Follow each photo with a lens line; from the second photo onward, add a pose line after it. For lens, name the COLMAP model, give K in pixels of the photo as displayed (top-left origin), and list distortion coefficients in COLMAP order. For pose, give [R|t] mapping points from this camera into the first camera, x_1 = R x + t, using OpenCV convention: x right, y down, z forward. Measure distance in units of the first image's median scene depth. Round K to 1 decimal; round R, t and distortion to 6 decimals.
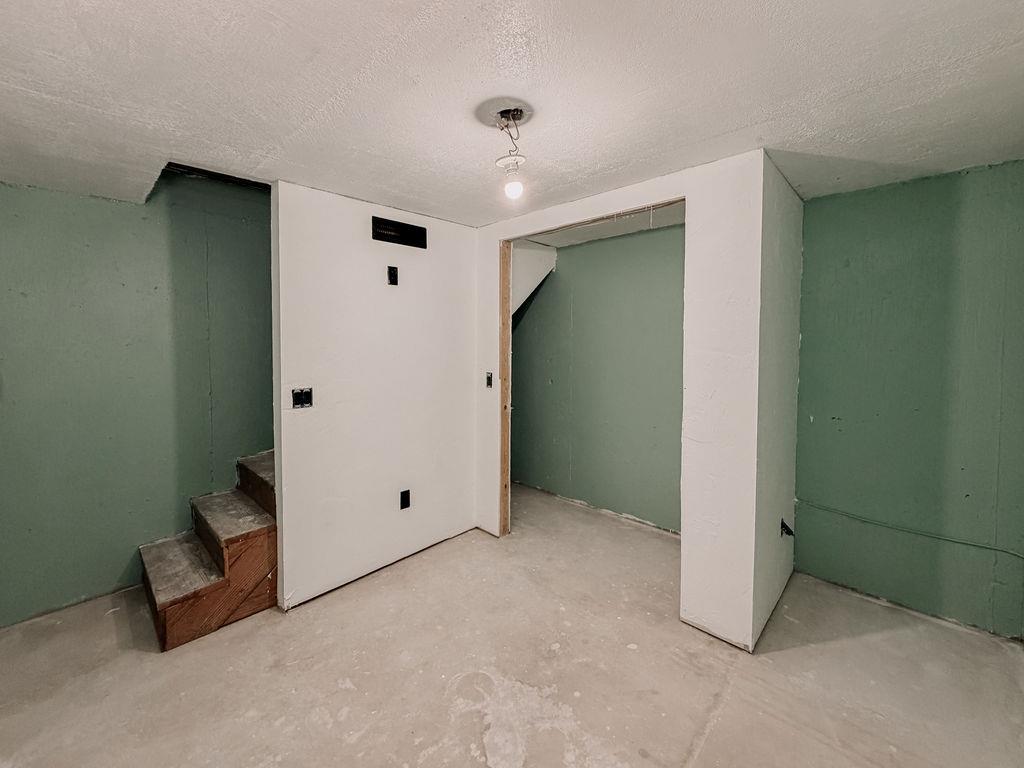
lens RADIAL K [[416.3, 0, 510.1], [0, 416.3, 387.1], [0, 0, 1]] dist [-0.003603, -0.000170]
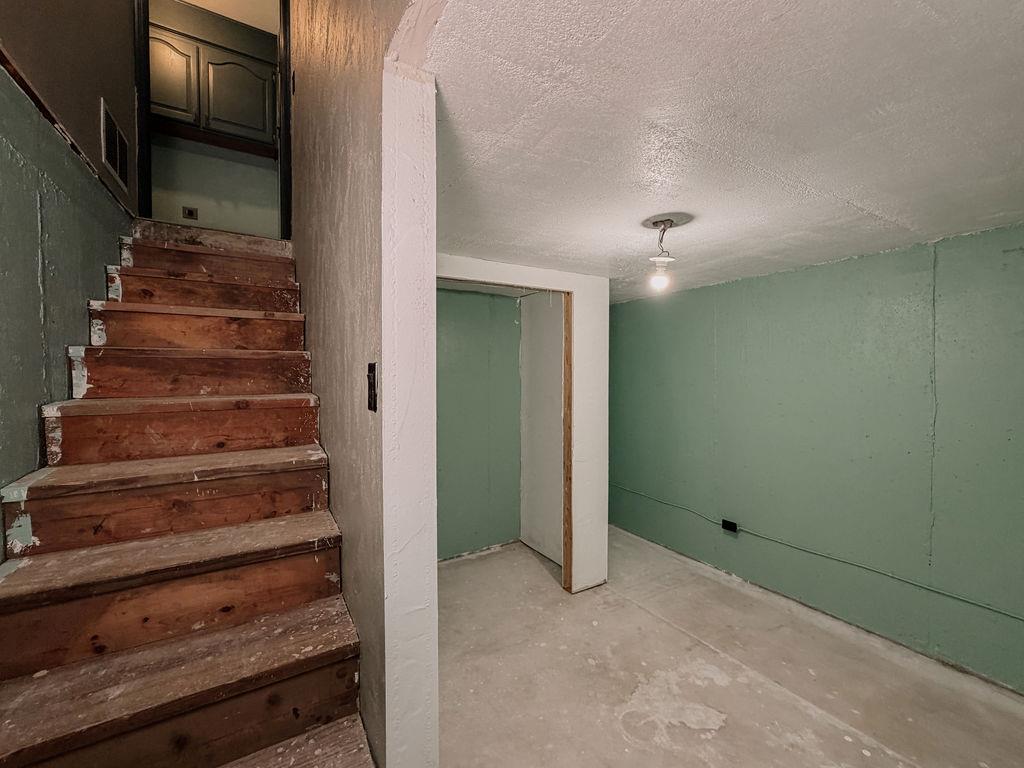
lens RADIAL K [[416.3, 0, 510.1], [0, 416.3, 381.0], [0, 0, 1]] dist [-0.003603, -0.000170]
pose [[0.271462, -0.016272, 0.962312, -1.167484], [0.102561, 0.994653, -0.012113, -0.167520], [-0.956969, 0.101984, 0.271679, 0.936766]]
